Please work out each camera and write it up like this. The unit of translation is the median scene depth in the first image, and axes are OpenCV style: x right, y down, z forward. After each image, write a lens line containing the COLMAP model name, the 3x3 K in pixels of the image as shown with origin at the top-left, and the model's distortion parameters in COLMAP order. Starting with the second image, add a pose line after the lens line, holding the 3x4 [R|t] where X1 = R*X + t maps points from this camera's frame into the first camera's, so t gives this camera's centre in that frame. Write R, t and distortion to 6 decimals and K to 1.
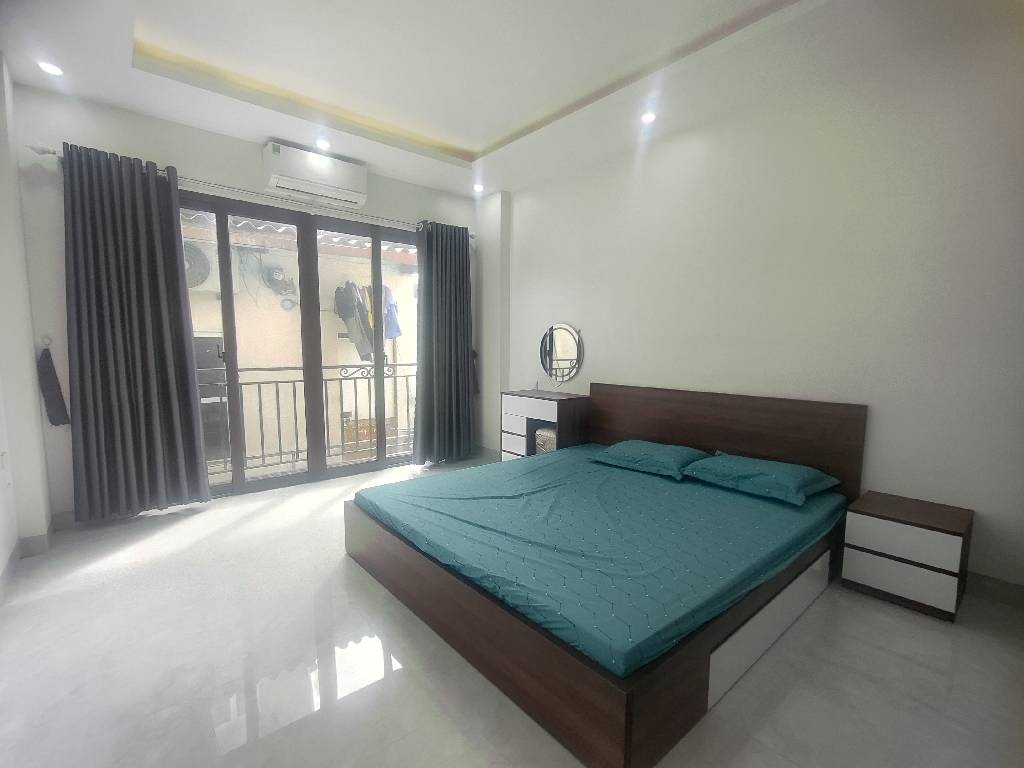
lens RADIAL K [[469.0, 0, 512.5], [0, 469.0, 389.0], [0, 0, 1]] dist [-0.000778, 0.003132]
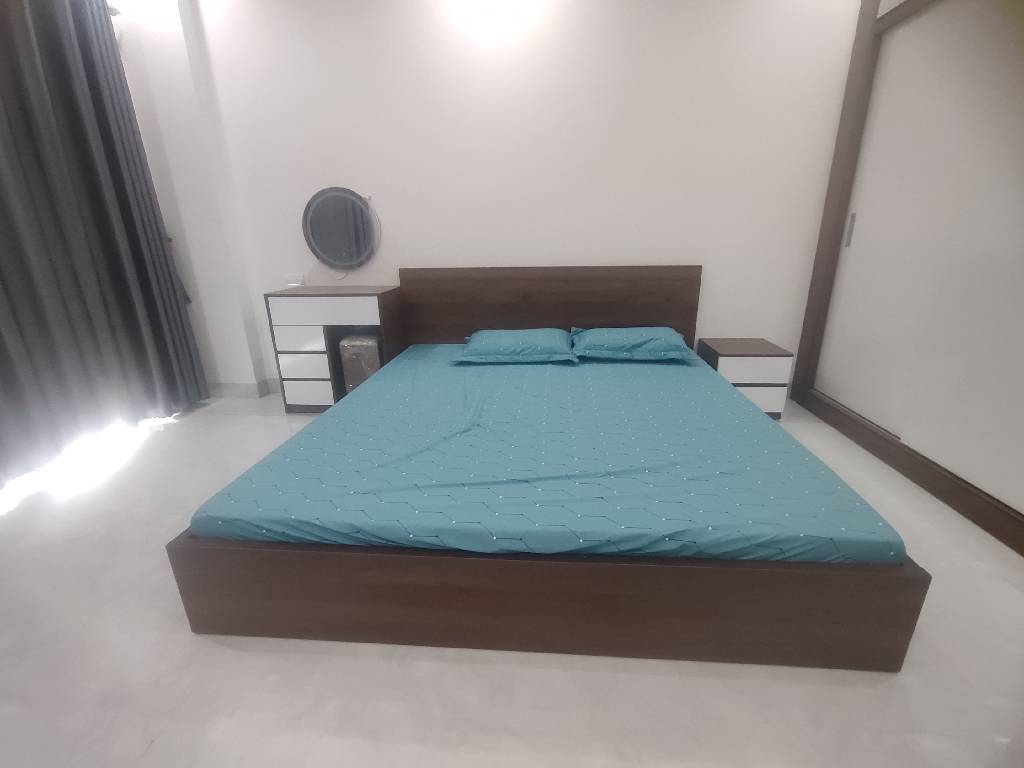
lens RADIAL K [[469.0, 0, 513.3], [0, 469.0, 386.9], [0, 0, 1]] dist [-0.000778, 0.003132]
pose [[0.716955, -0.235417, 0.656166, -0.358652], [0.084723, 0.963702, 0.253182, -0.008475], [-0.691952, -0.125928, 0.710876, 0.395958]]
